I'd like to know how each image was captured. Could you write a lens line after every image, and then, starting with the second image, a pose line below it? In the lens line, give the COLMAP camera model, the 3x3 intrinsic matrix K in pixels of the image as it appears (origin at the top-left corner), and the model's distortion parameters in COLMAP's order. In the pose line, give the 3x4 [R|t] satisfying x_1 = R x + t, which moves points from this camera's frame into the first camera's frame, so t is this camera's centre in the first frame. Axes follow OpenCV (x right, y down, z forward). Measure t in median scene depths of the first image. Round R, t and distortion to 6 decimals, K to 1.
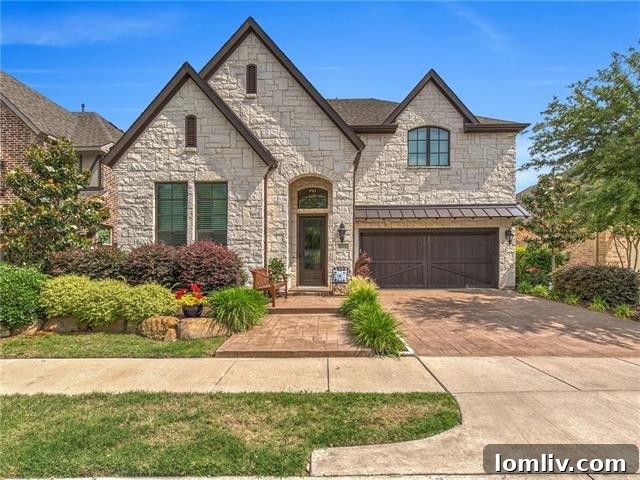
lens RADIAL K [[323.3, 0, 311.6], [0, 323.3, 240.6], [0, 0, 1]] dist [0.003747, 0.000721]
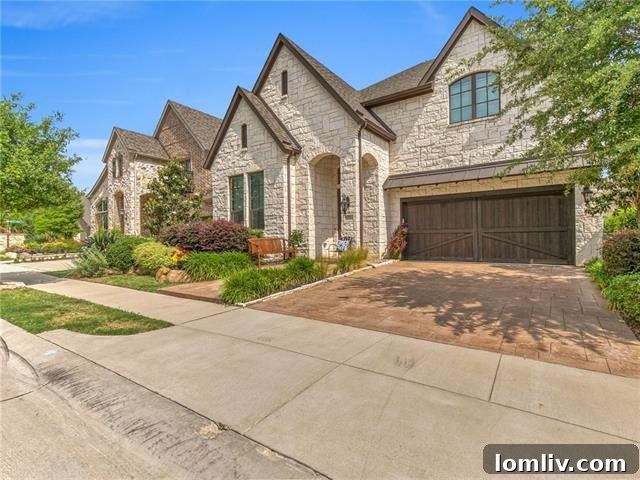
lens RADIAL K [[321.4, 0, 319.7], [0, 321.4, 213.3], [0, 0, 1]] dist [0.000144, -0.000024]
pose [[0.823282, -0.046055, -0.565761, 0.599112], [0.046062, 0.998837, -0.014281, 0.013942], [0.565760, -0.014303, 0.824446, 0.074057]]
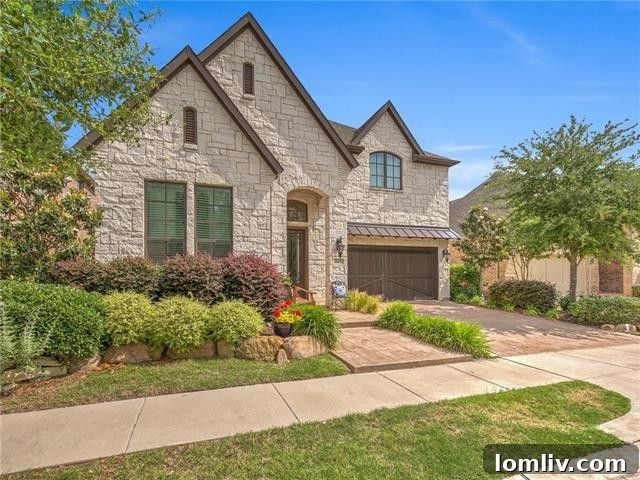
lens RADIAL K [[345.4, 0, 283.3], [0, 345.4, 247.8], [0, 0, 1]] dist [0.003646, 0.000356]
pose [[0.935807, 0.034355, 0.350836, -0.439894], [-0.029481, 0.999380, -0.019226, 0.001805], [-0.351279, 0.007648, 0.936240, 0.042056]]
